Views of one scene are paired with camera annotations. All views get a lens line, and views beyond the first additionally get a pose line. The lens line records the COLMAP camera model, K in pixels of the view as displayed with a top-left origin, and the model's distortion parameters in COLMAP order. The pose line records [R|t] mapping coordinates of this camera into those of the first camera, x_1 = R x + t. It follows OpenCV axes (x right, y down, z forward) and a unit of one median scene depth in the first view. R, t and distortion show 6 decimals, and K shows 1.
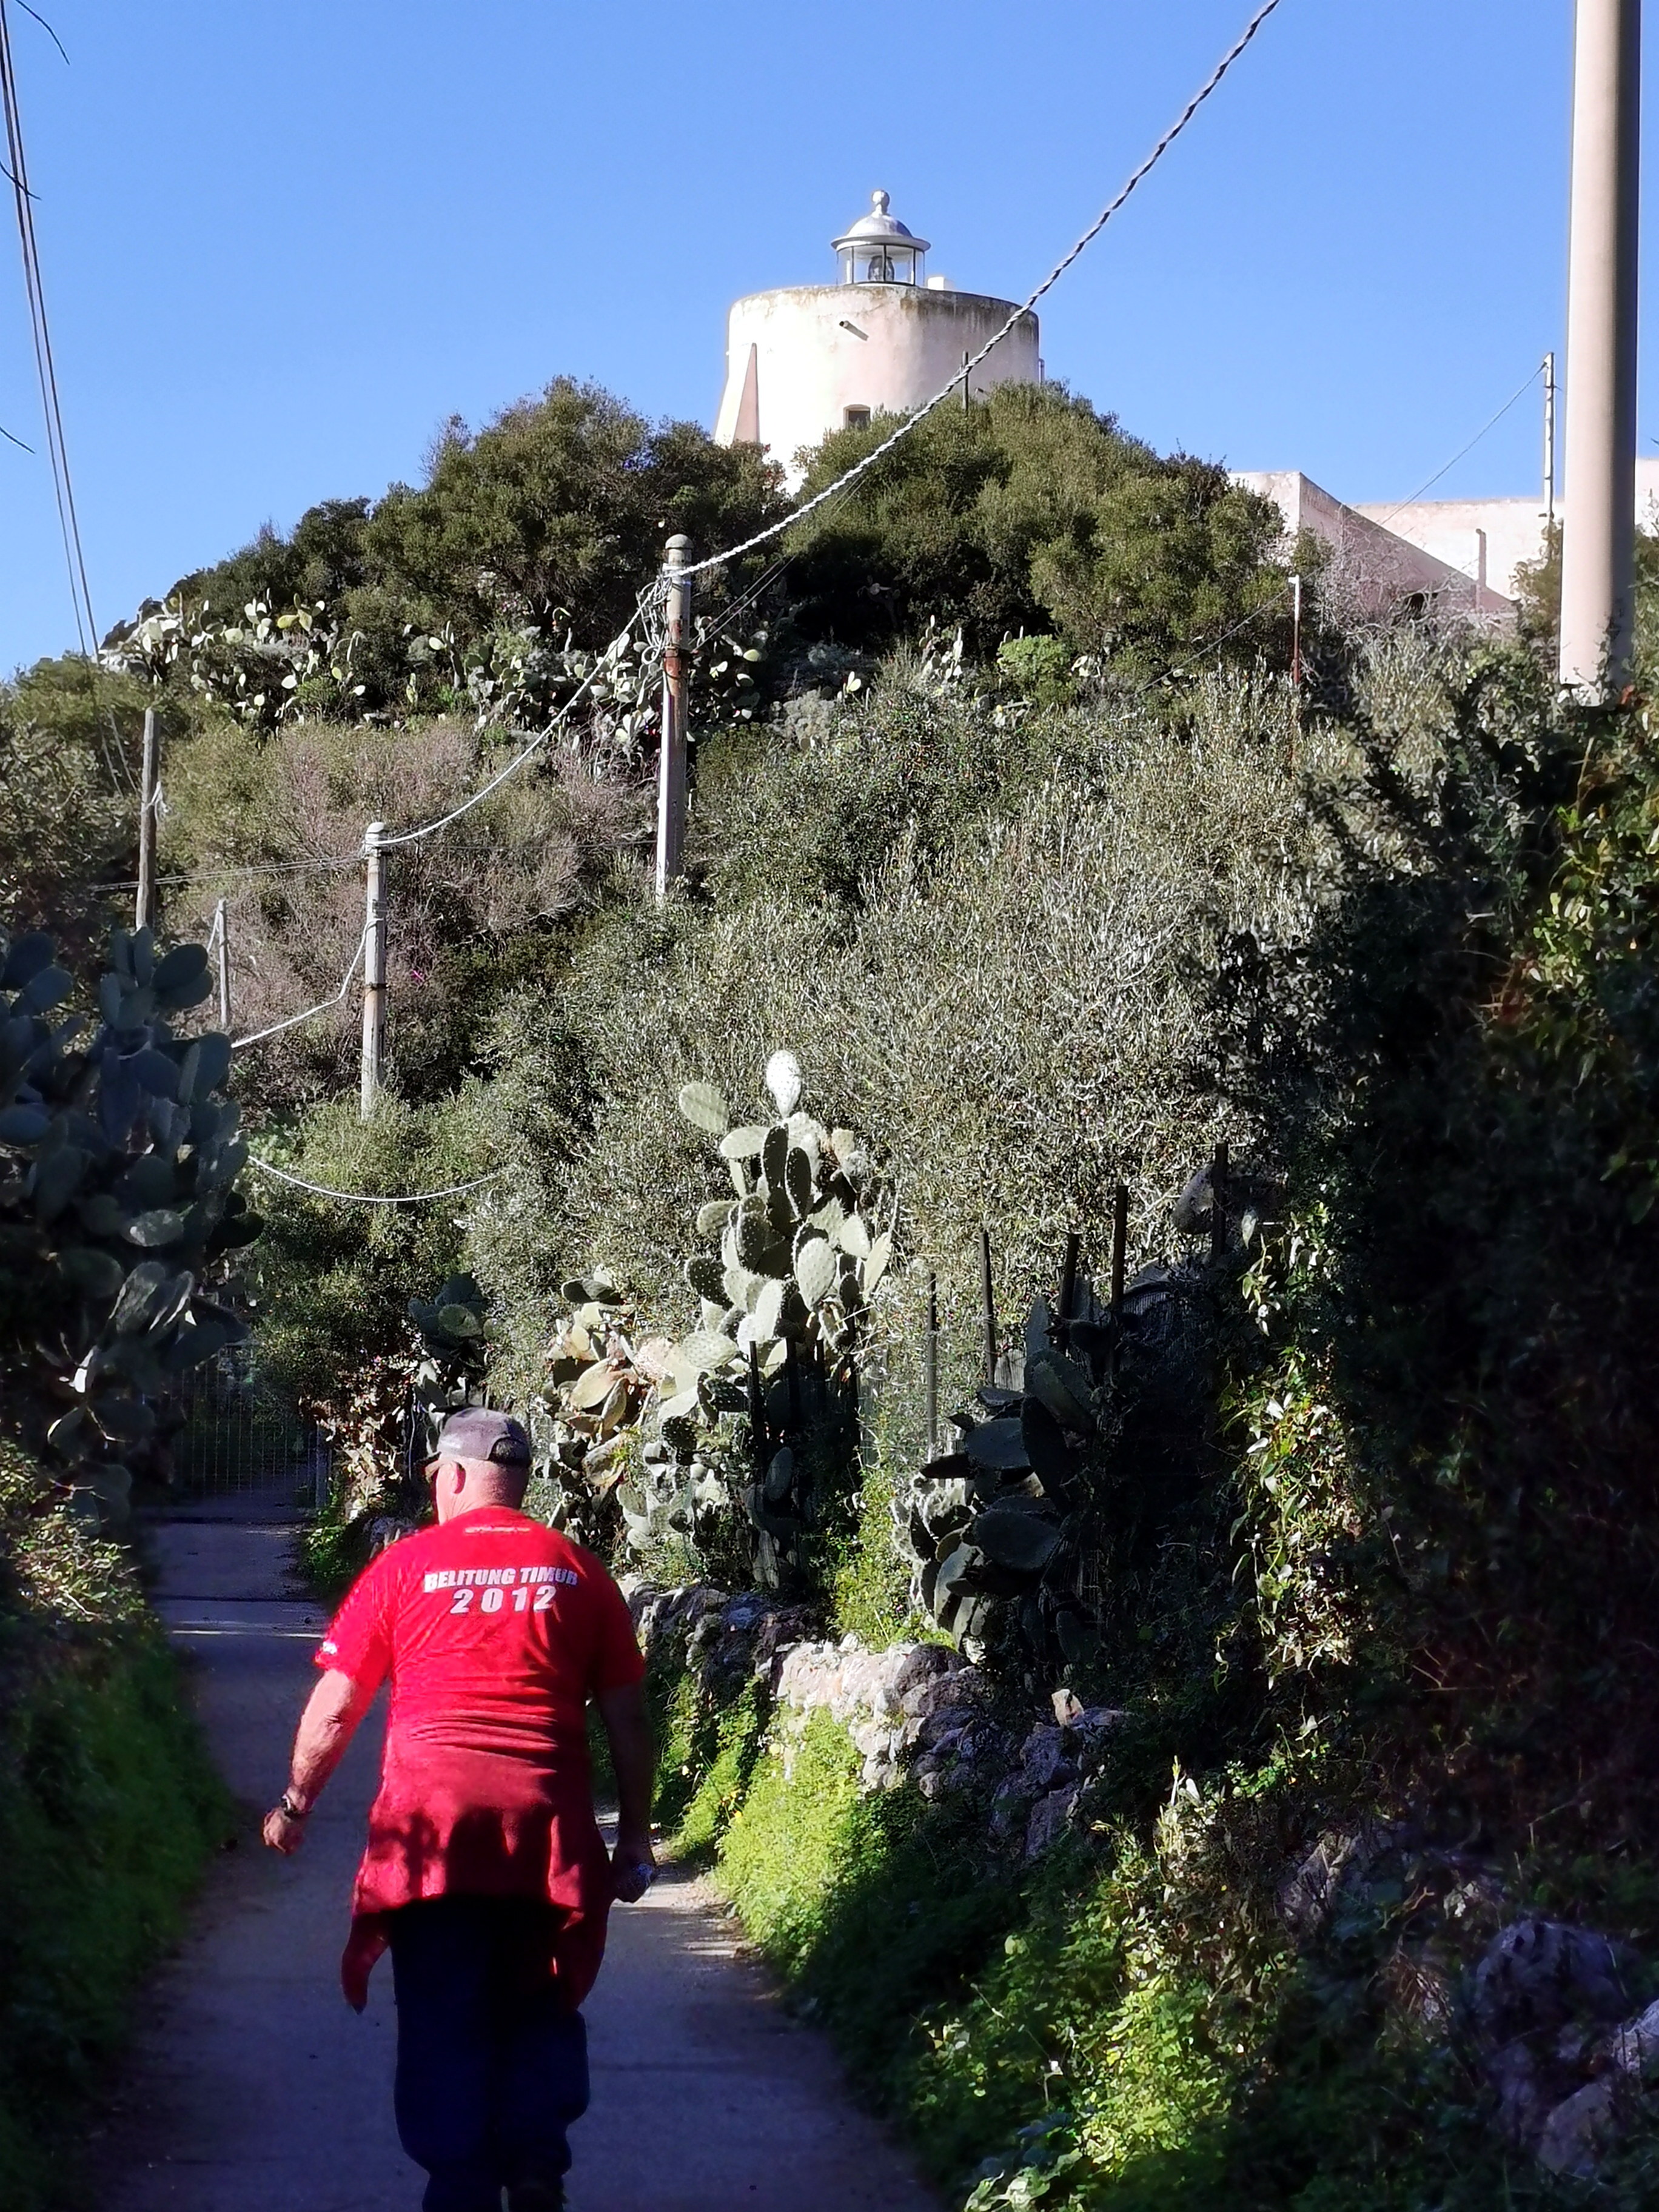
lens RADIAL K [[6495.3, 0, 829.5], [0, 6495.3, 1106.0], [0, 0, 1]] dist [0.443597, 0.469541]
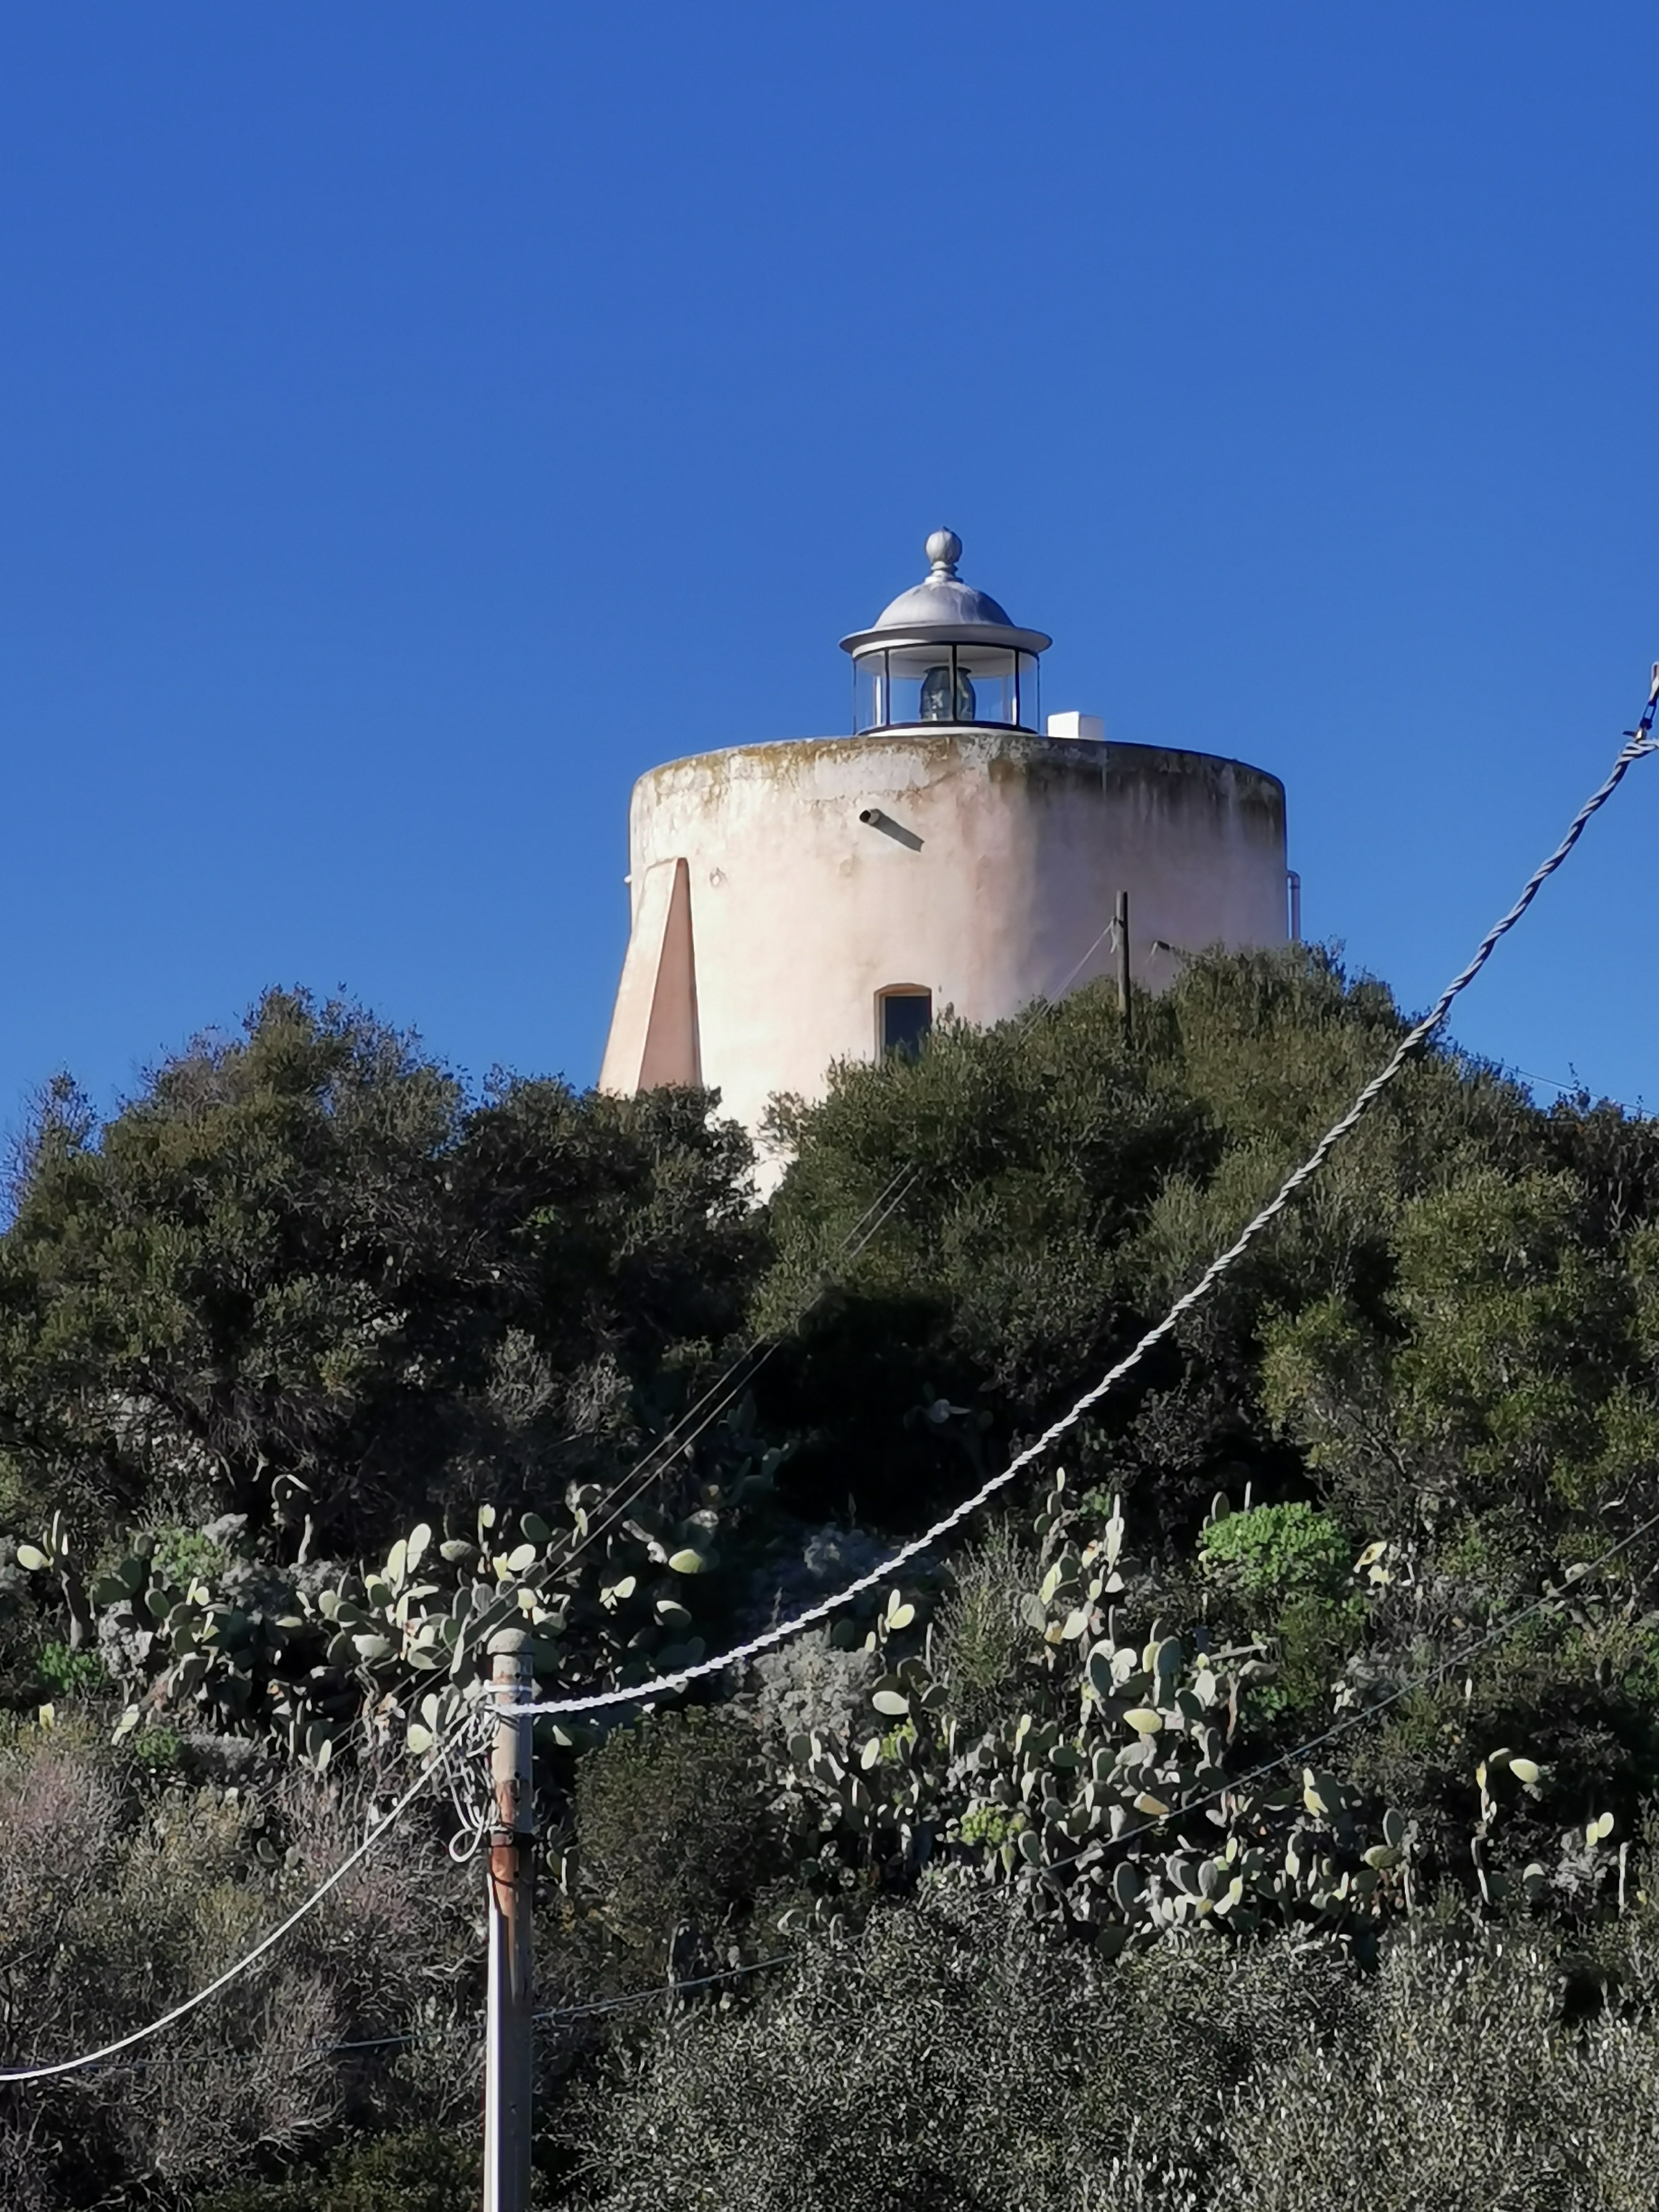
lens RADIAL K [[15635.8, 0, 639.7], [0, 15635.8, 1106.4], [0, 0, 1]] dist [0.588780, -31.447253]
pose [[0.999513, -0.025882, -0.017437, 0.005637], [0.024417, 0.996531, -0.079556, -0.010742], [0.019435, 0.079092, 0.996678, -0.154975]]
